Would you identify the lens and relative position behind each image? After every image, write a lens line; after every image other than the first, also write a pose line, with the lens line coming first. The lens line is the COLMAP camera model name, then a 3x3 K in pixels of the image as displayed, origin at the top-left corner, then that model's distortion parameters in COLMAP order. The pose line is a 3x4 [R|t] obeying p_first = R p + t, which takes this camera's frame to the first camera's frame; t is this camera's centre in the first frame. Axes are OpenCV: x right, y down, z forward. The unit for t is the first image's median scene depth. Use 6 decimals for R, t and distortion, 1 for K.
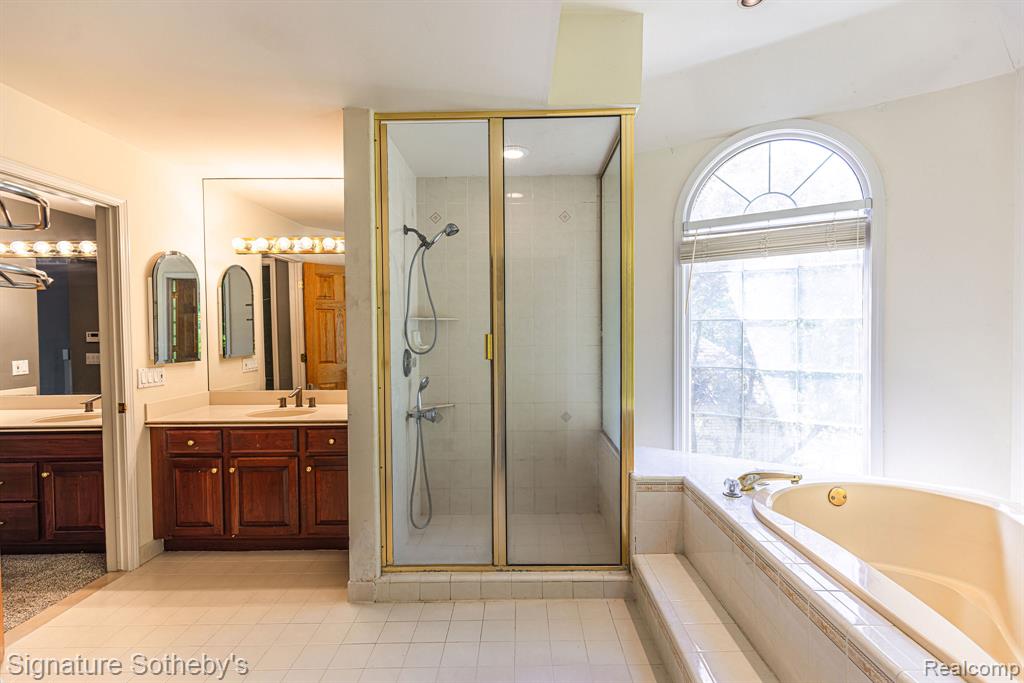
lens RADIAL K [[470.6, 0, 518.9], [0, 470.6, 341.6], [0, 0, 1]] dist [0.007797, -0.000144]
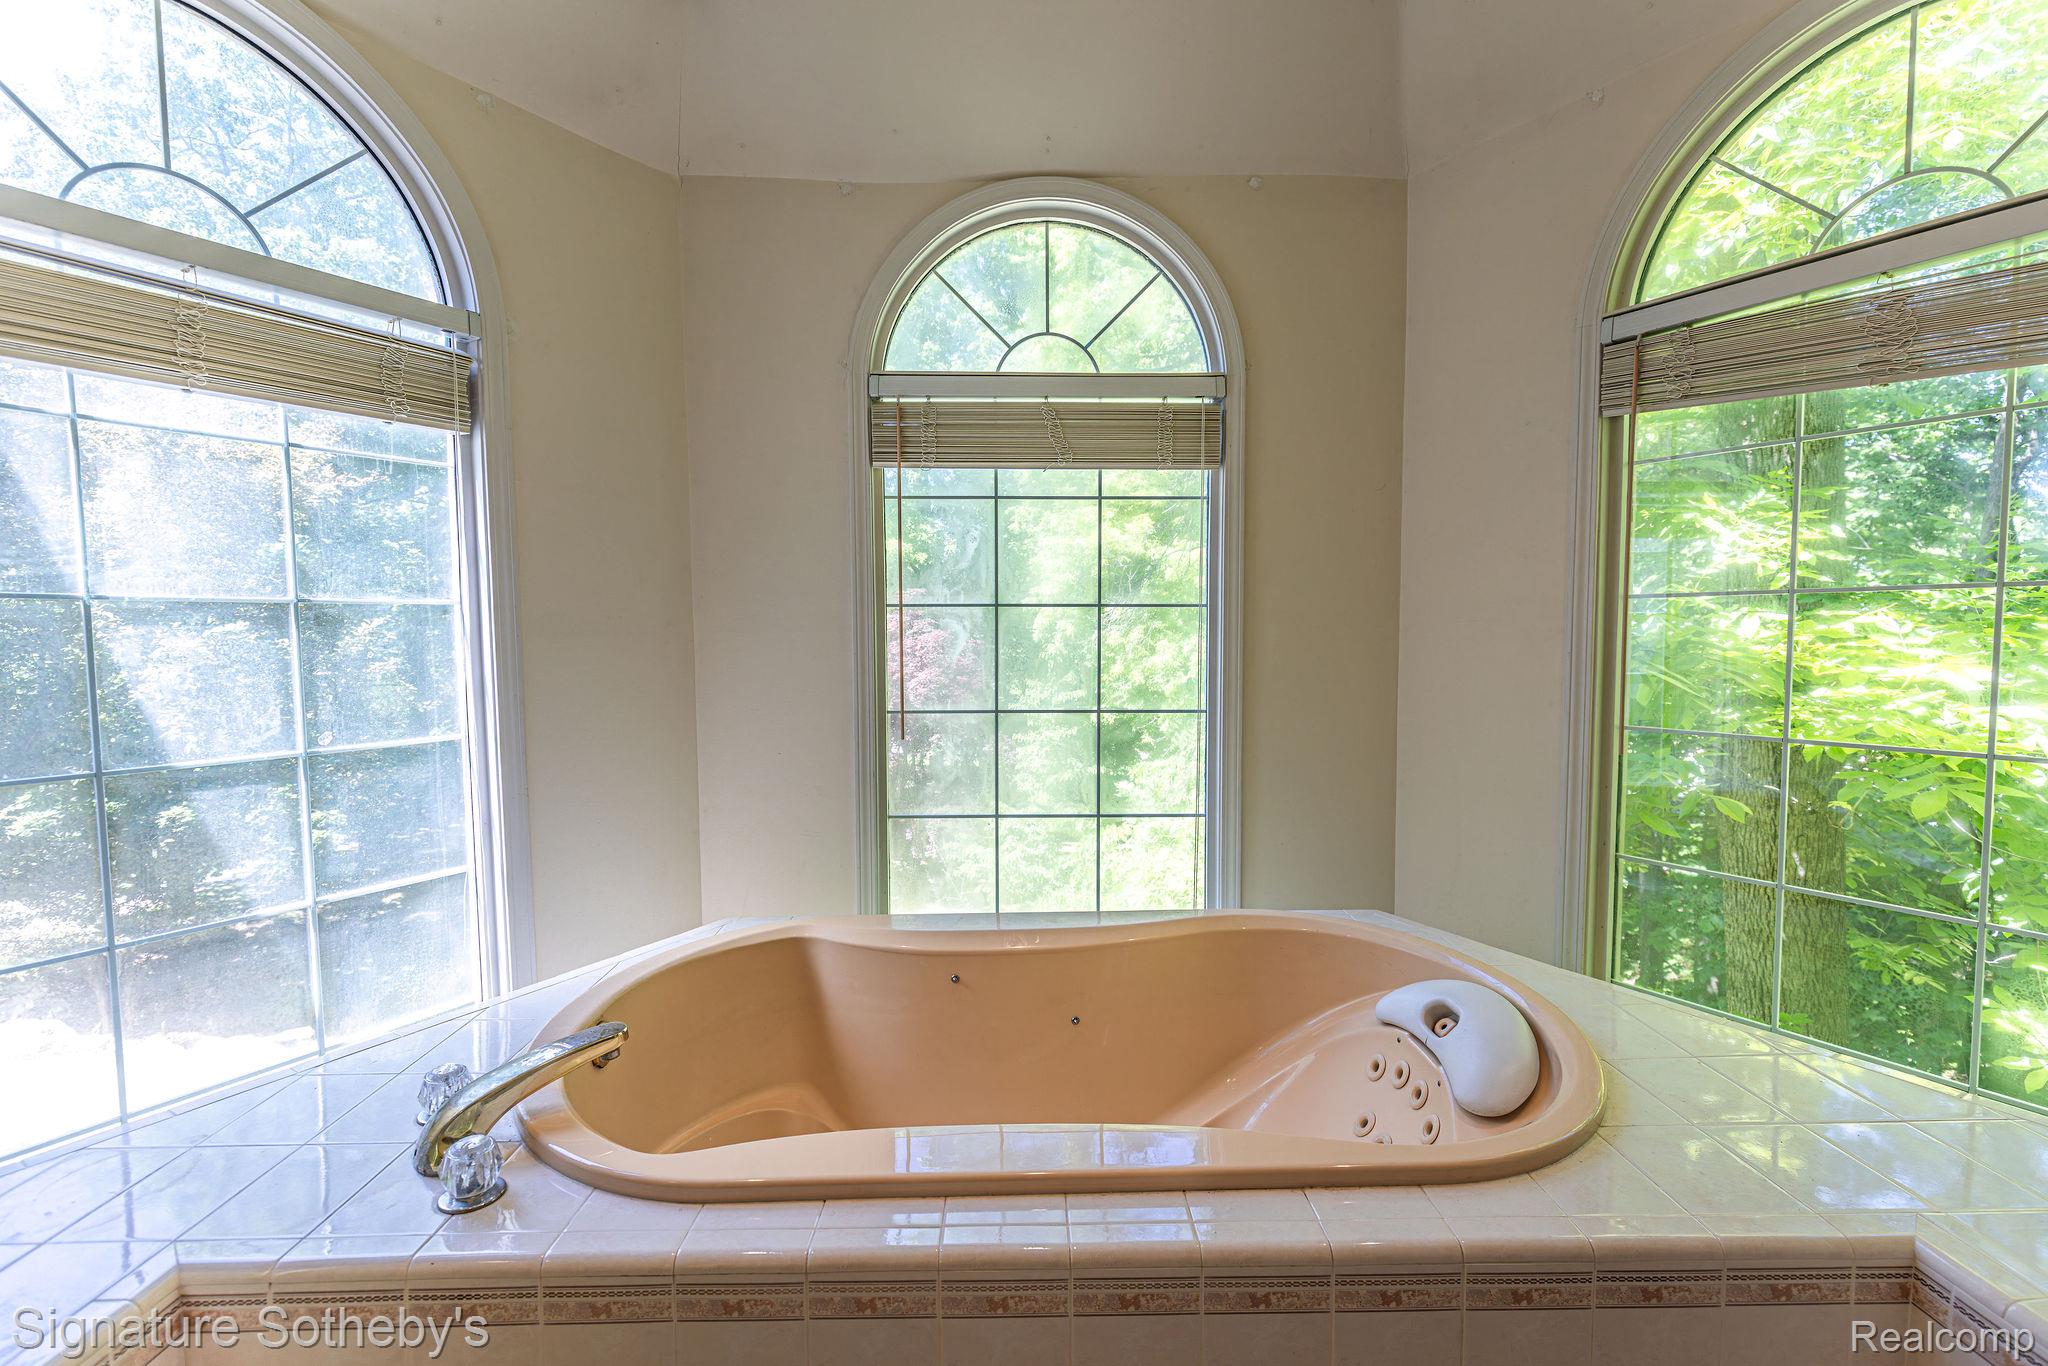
lens RADIAL K [[930.9, 0, 1030.1], [0, 930.9, 685.1], [0, 0, 1]] dist [0.019002, 0.000134]
pose [[0.005382, -0.068079, 0.997665, -0.090323], [0.025455, 0.997366, 0.067921, -0.022405], [-0.999661, 0.025030, 0.007101, 0.504034]]
